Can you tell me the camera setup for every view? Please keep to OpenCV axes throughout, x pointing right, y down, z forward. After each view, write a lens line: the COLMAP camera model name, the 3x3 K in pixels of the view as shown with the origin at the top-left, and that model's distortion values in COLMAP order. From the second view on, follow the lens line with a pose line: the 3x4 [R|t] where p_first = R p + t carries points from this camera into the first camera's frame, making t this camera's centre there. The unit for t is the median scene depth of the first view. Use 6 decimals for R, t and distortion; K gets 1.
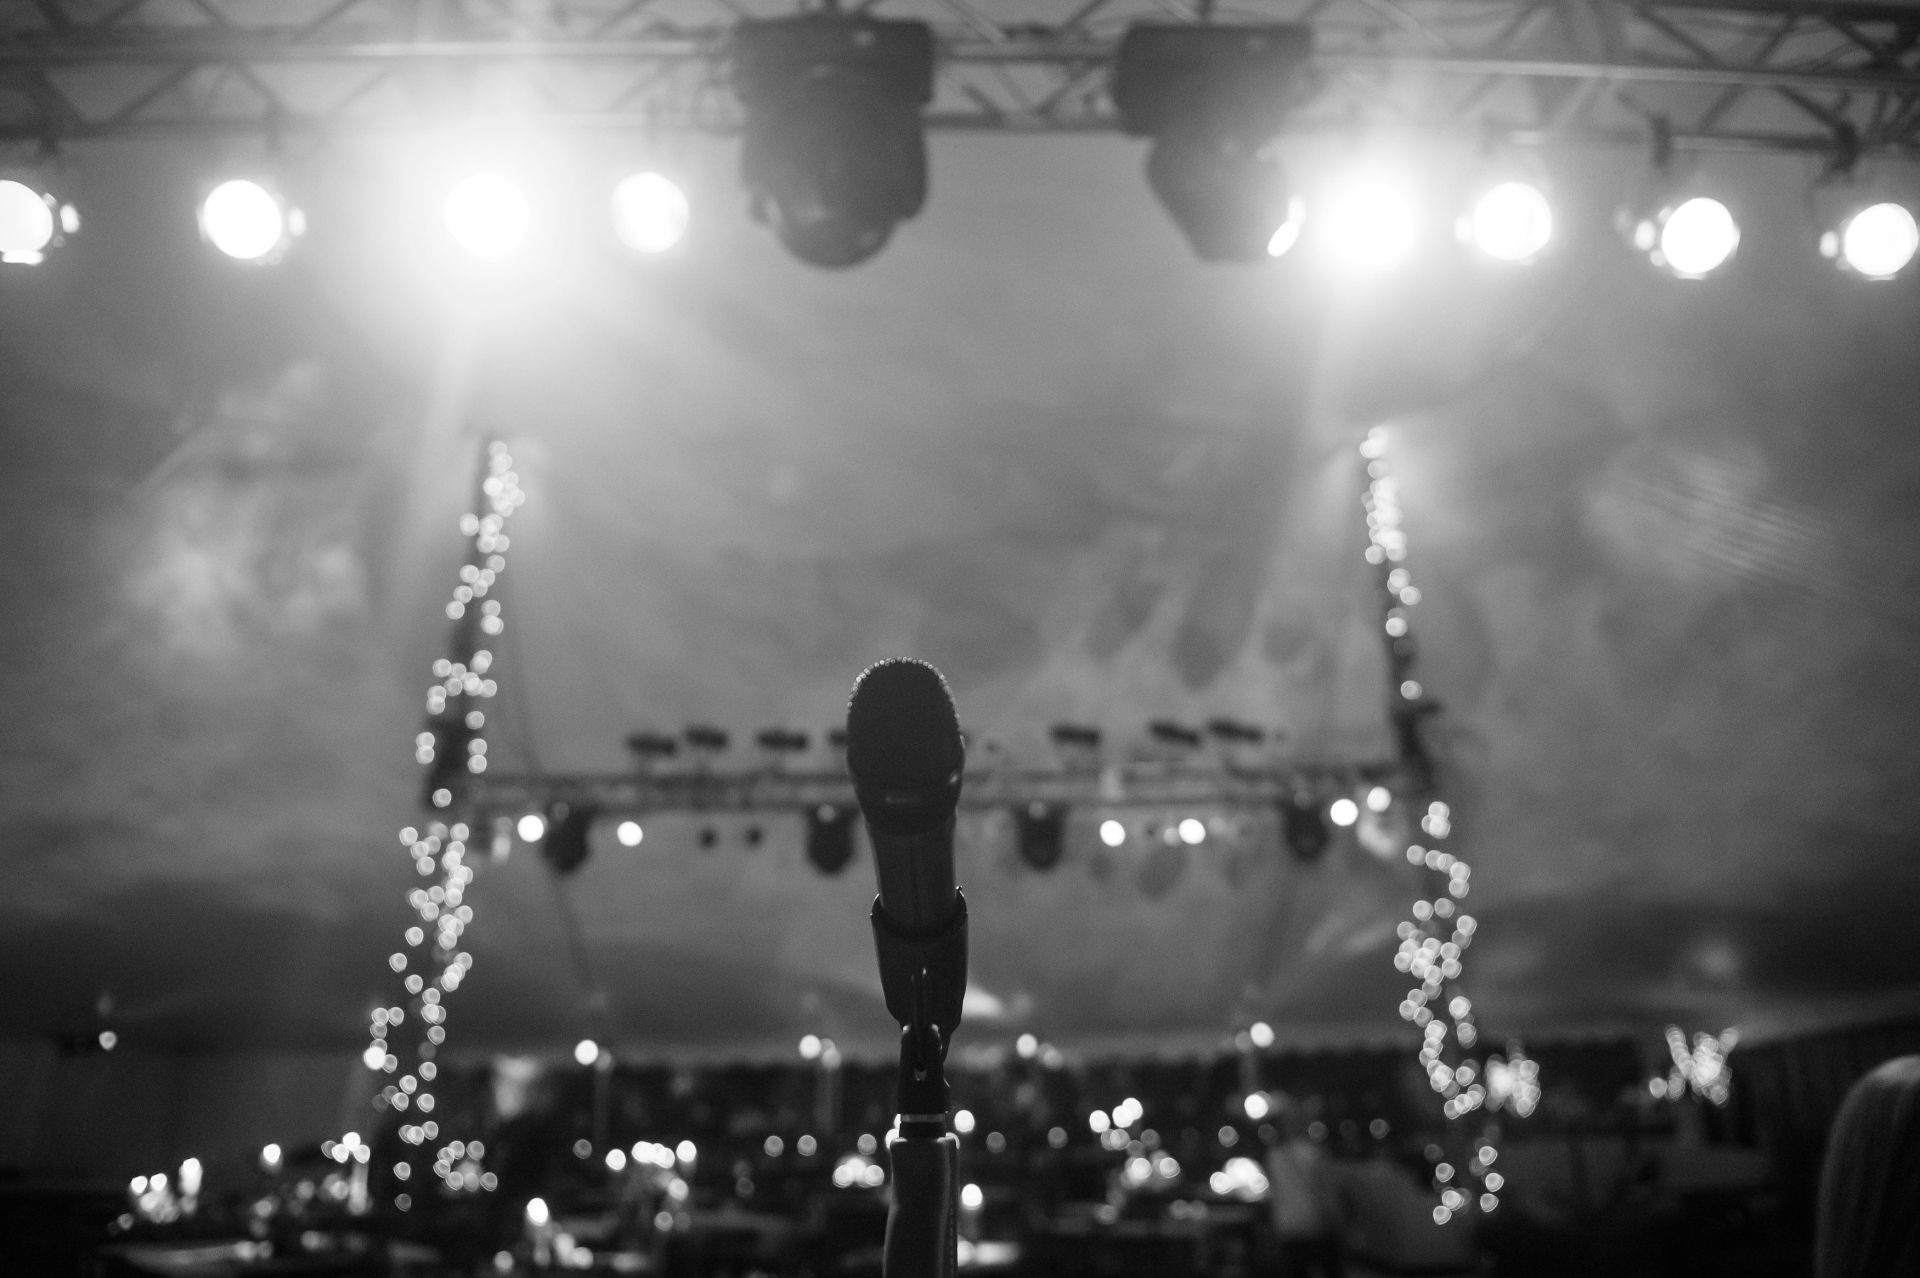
lens RADIAL K [[1338.5, 0, 956.6], [0, 1338.5, 642.4], [0, 0, 1]] dist [-0.047118, -0.001922]
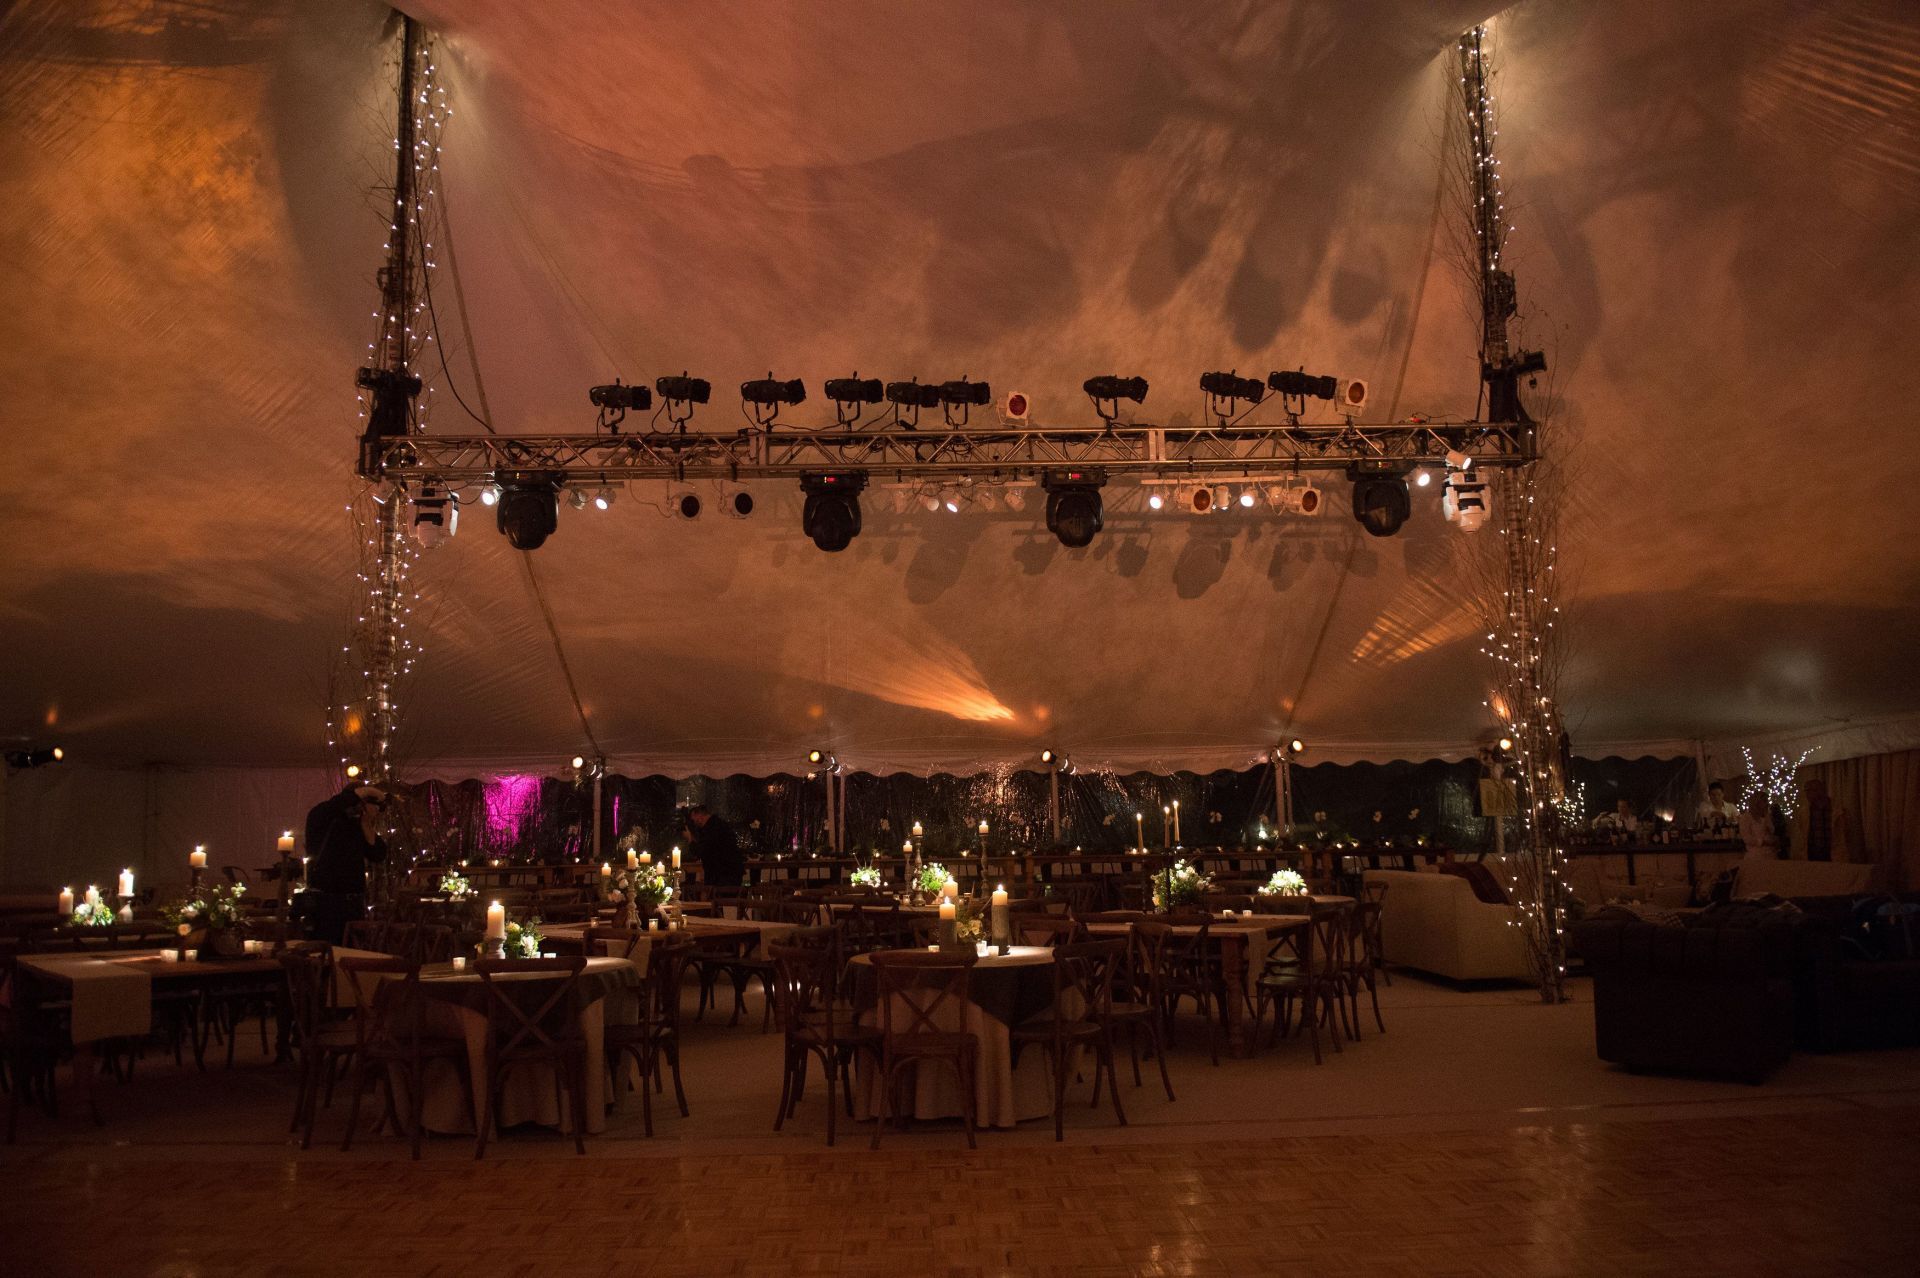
lens RADIAL K [[1338.5, 0, 956.6], [0, 1338.5, 642.4], [0, 0, 1]] dist [-0.047118, -0.001922]
pose [[0.999991, 0.000492, -0.004319, -0.009244], [0.000303, 0.983272, 0.182144, 0.072829], [0.004336, -0.182144, 0.983262, 0.127794]]
